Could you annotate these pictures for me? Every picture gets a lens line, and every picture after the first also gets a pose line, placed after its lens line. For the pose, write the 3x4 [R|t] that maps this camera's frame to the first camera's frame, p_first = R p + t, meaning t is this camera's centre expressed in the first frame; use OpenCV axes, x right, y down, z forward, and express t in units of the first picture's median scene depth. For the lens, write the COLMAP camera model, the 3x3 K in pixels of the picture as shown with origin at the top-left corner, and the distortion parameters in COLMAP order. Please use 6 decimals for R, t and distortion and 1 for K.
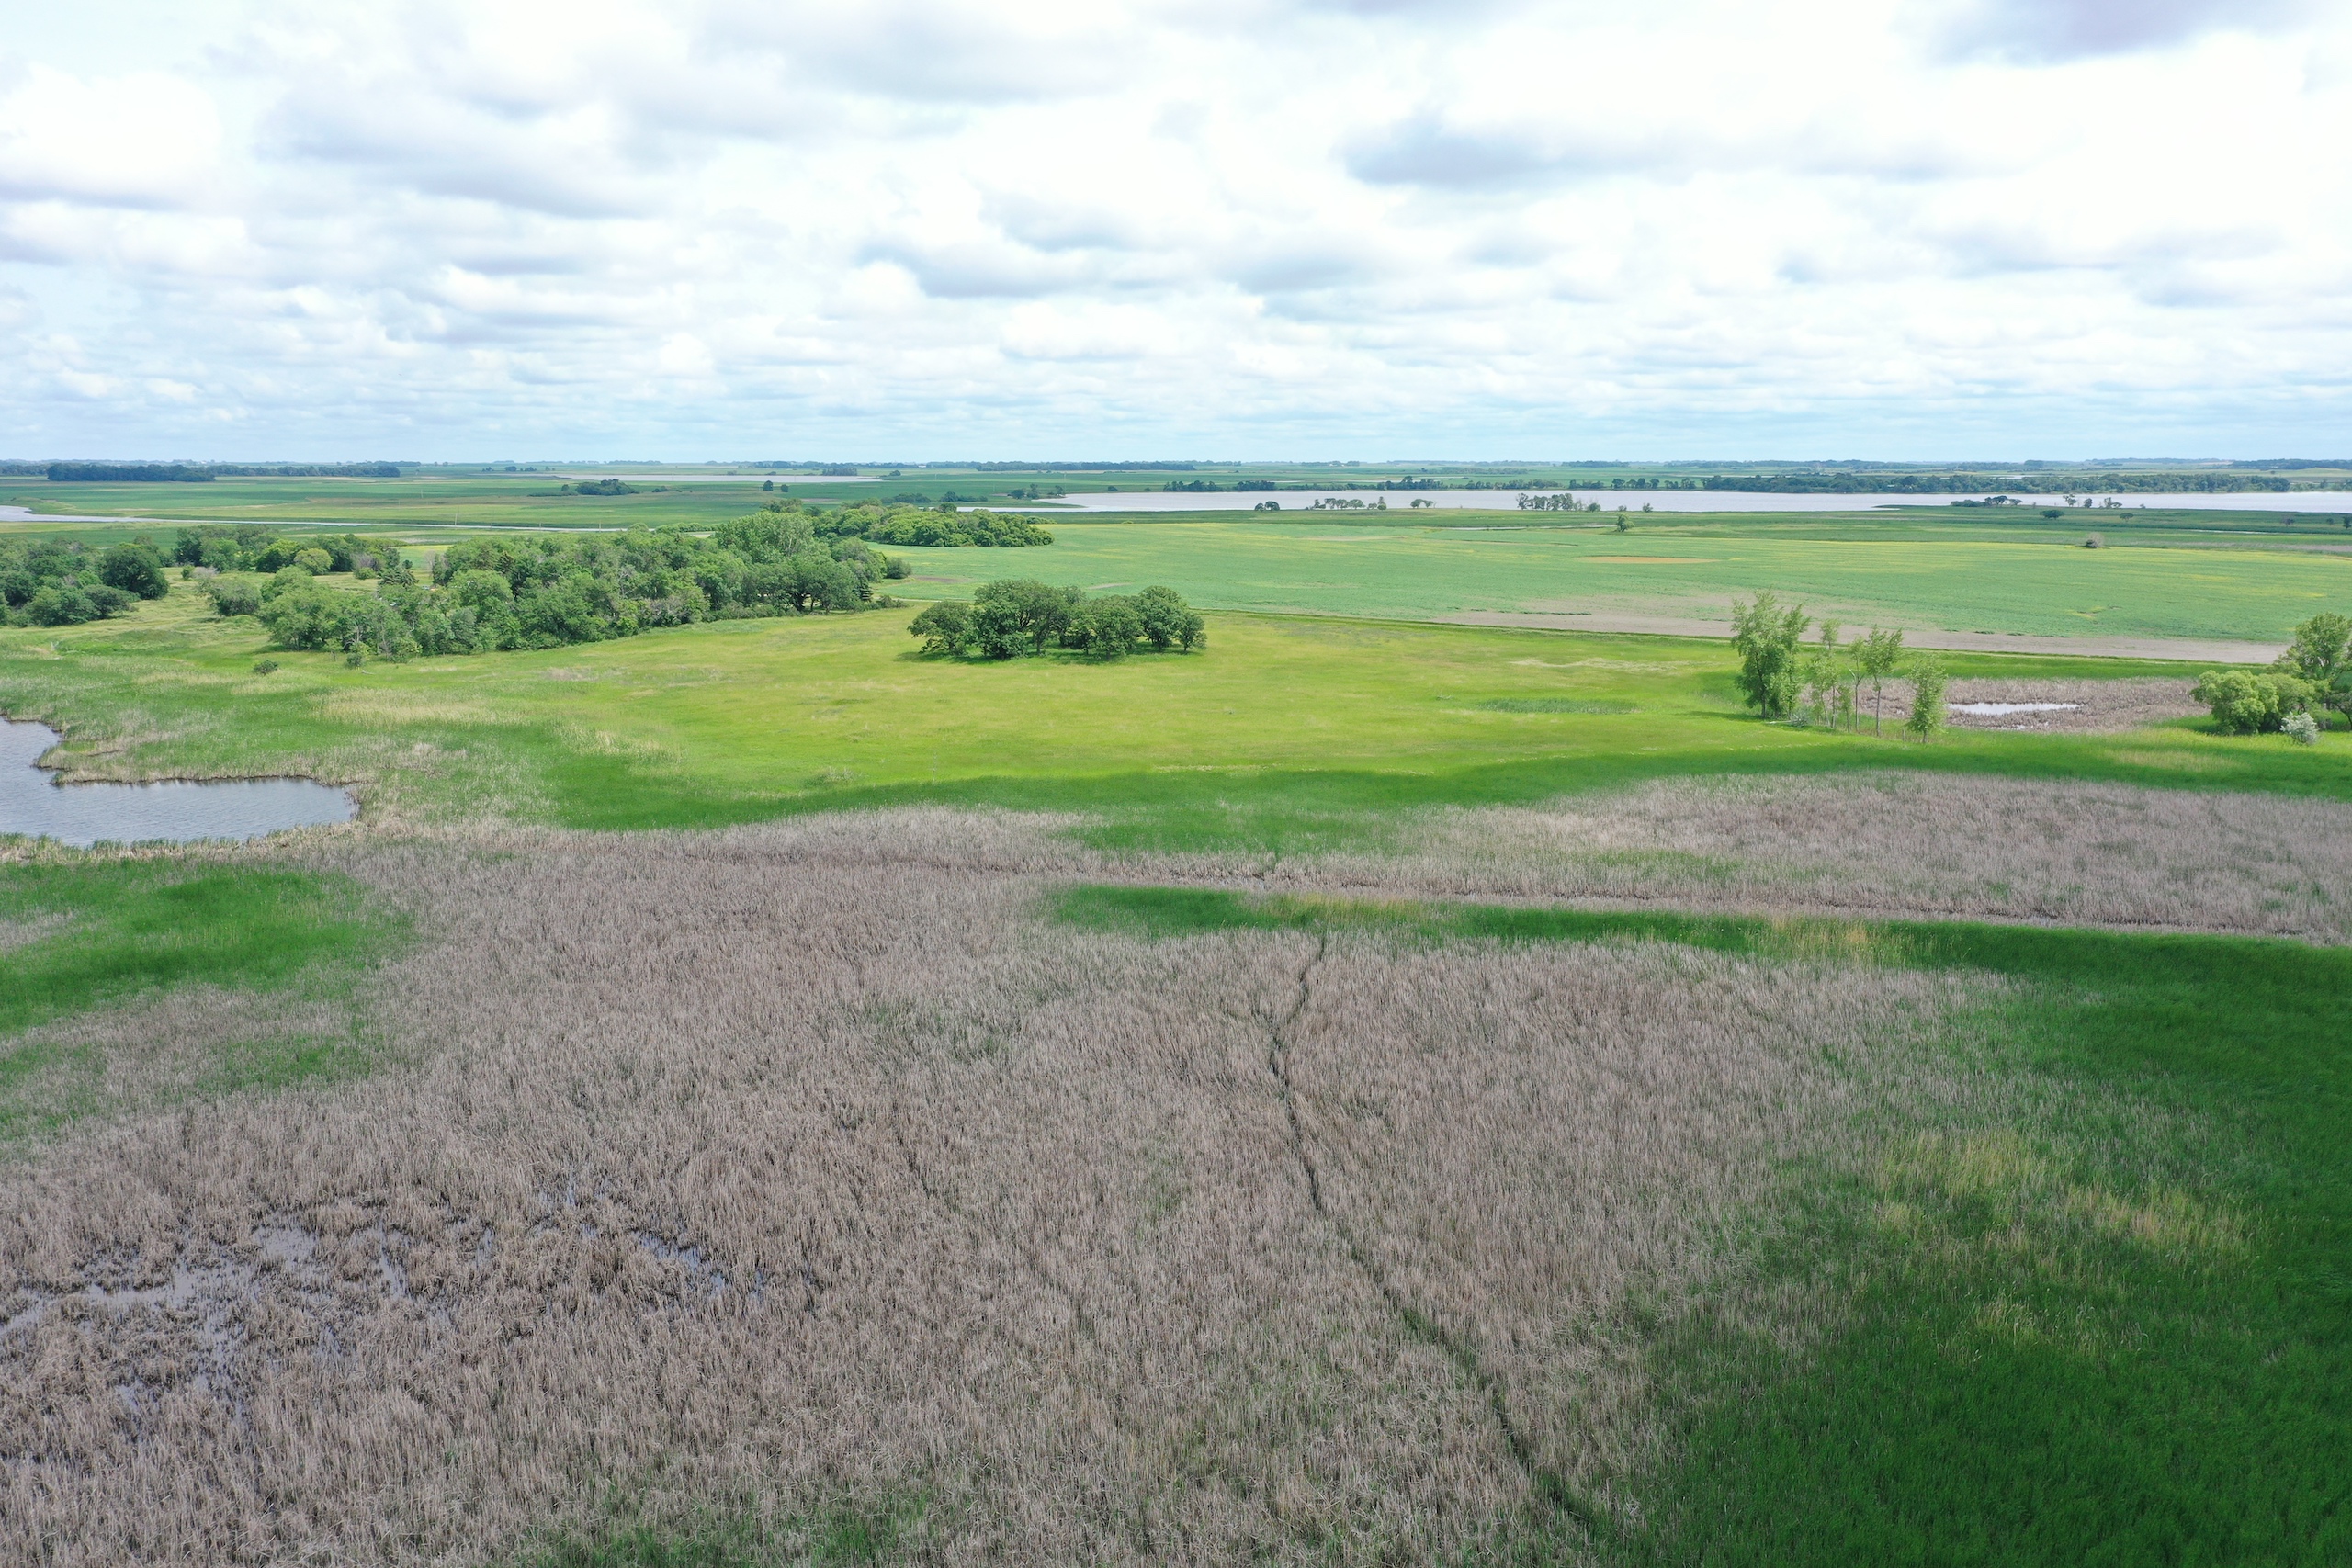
lens RADIAL K [[1866.5, 0, 1170.1], [0, 1866.5, 761.4], [0, 0, 1]] dist [0.019065, 0.005485]
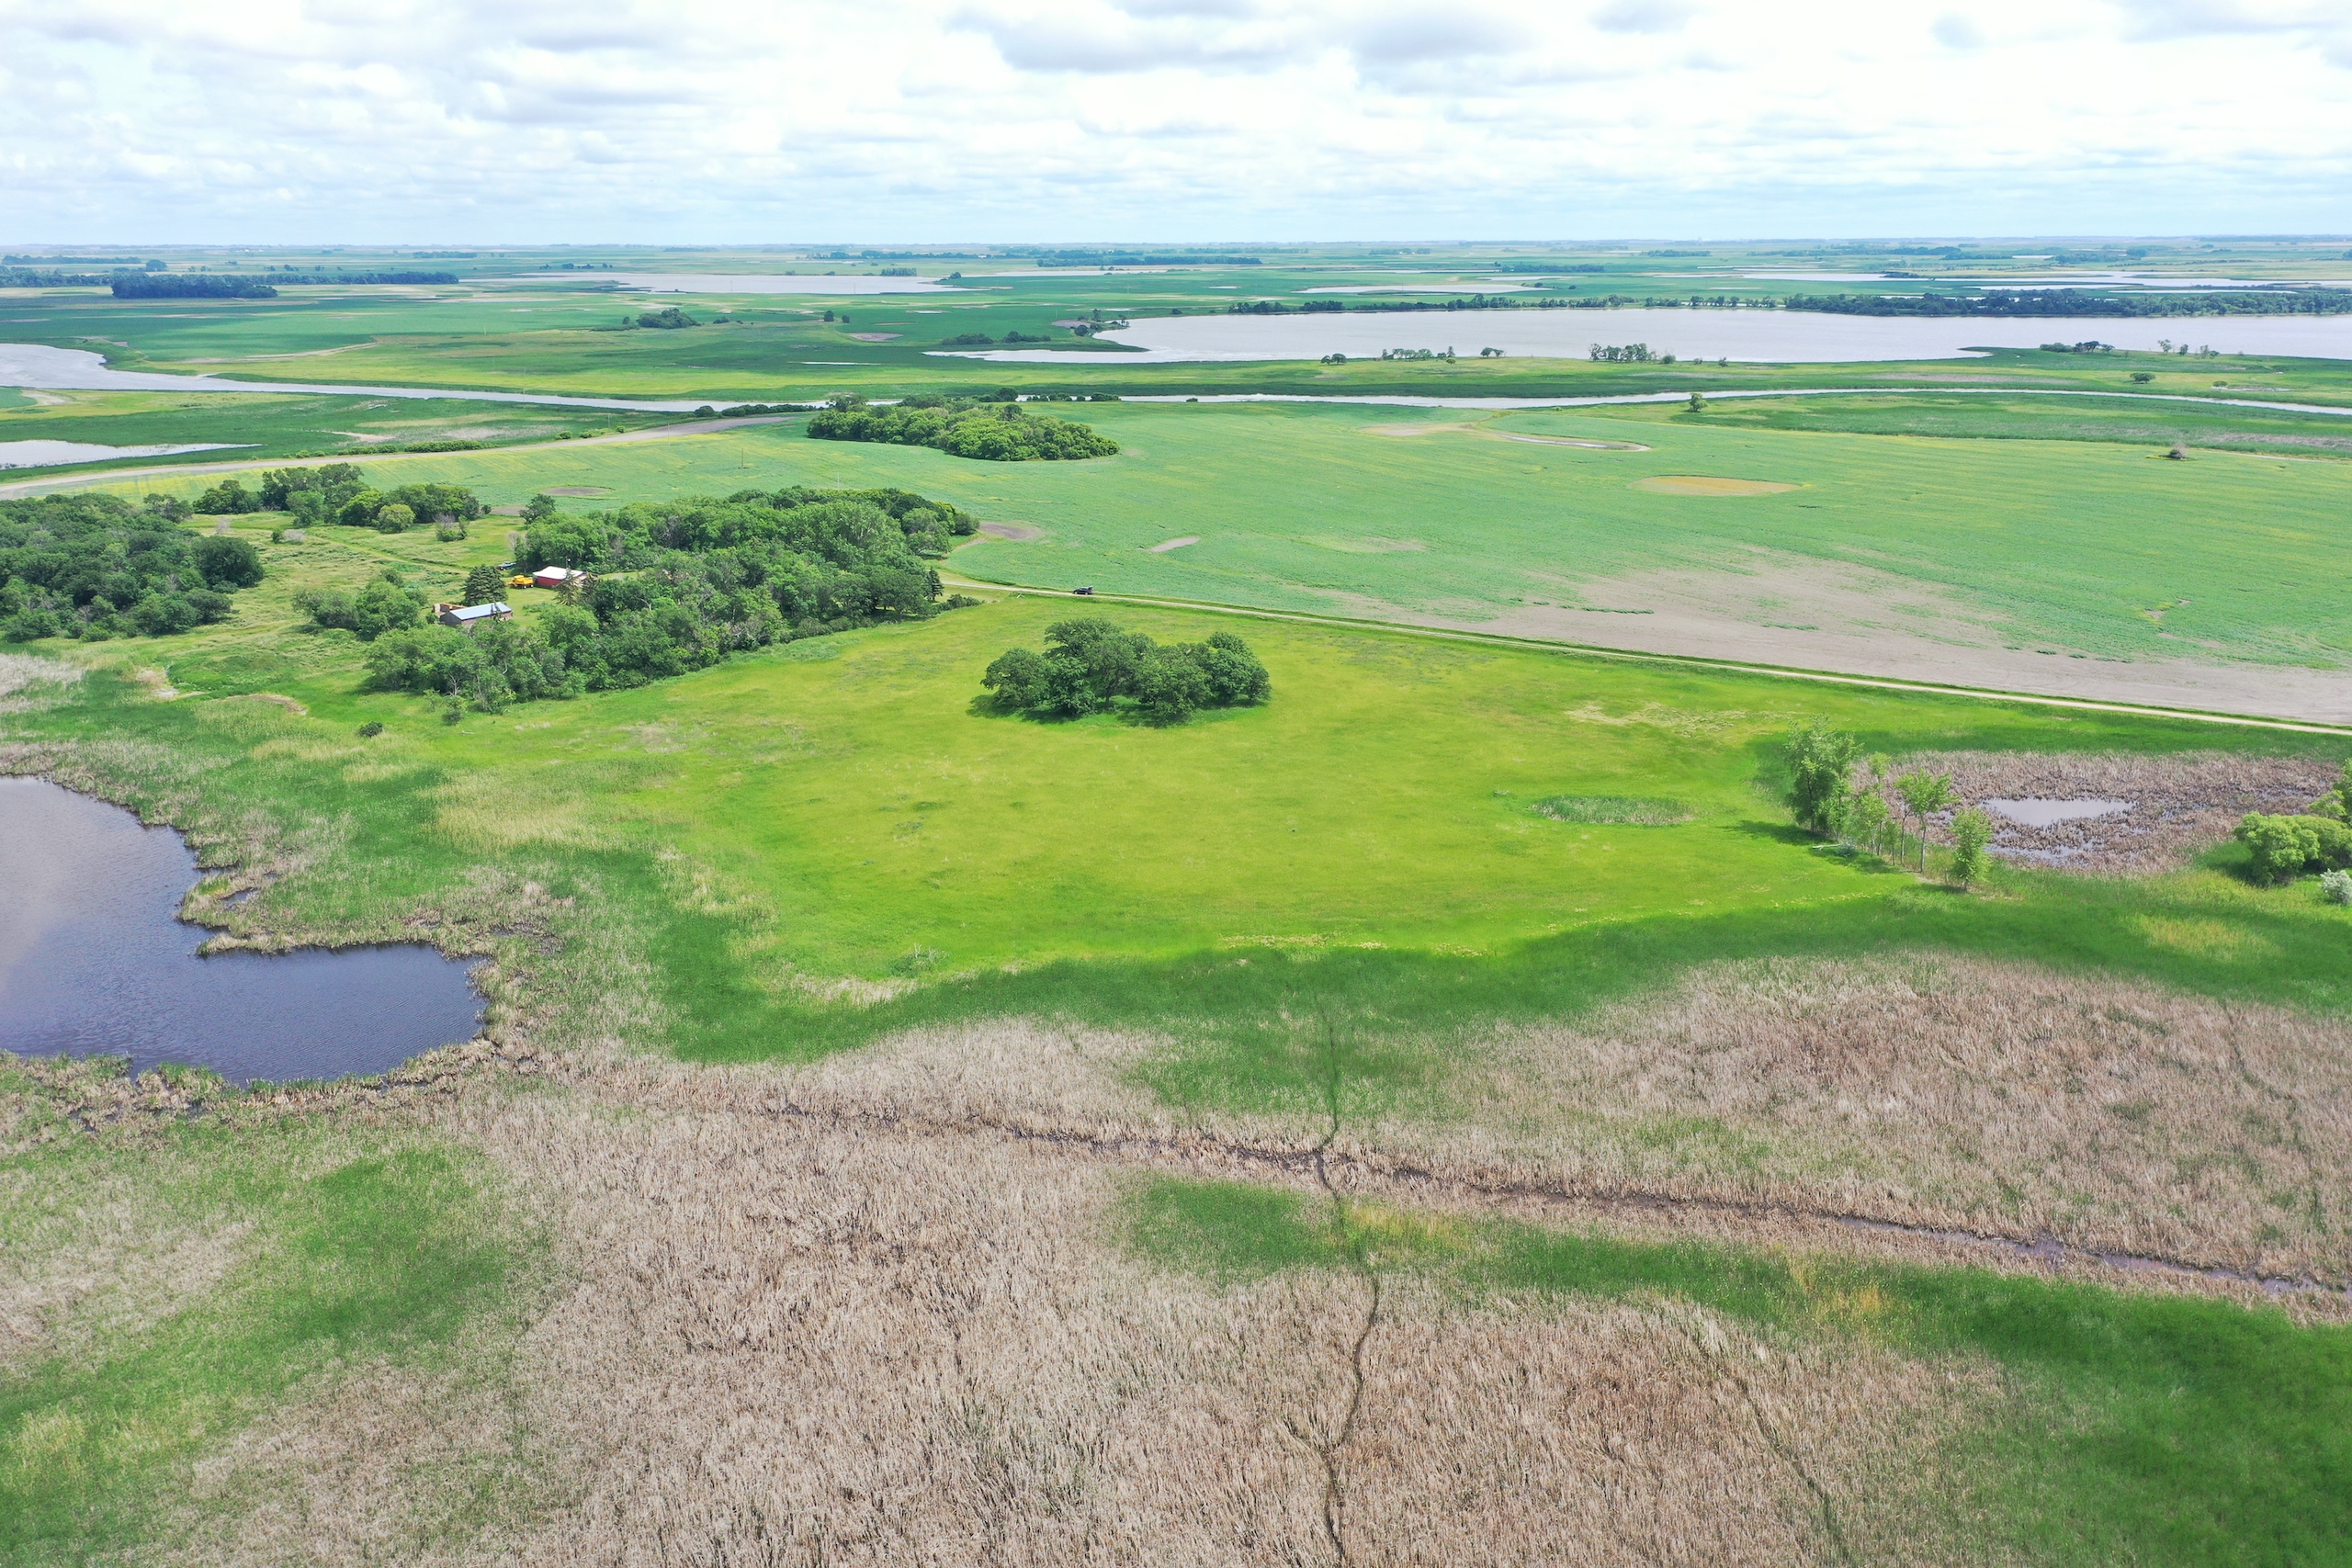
lens RADIAL K [[1866.5, 0, 1170.1], [0, 1866.5, 761.4], [0, 0, 1]] dist [0.019065, 0.005485]
pose [[0.999452, 0.007473, -0.032252, -0.002543], [-0.003247, 0.991619, 0.129154, -0.158942], [0.032947, -0.128978, 0.991100, -0.022673]]
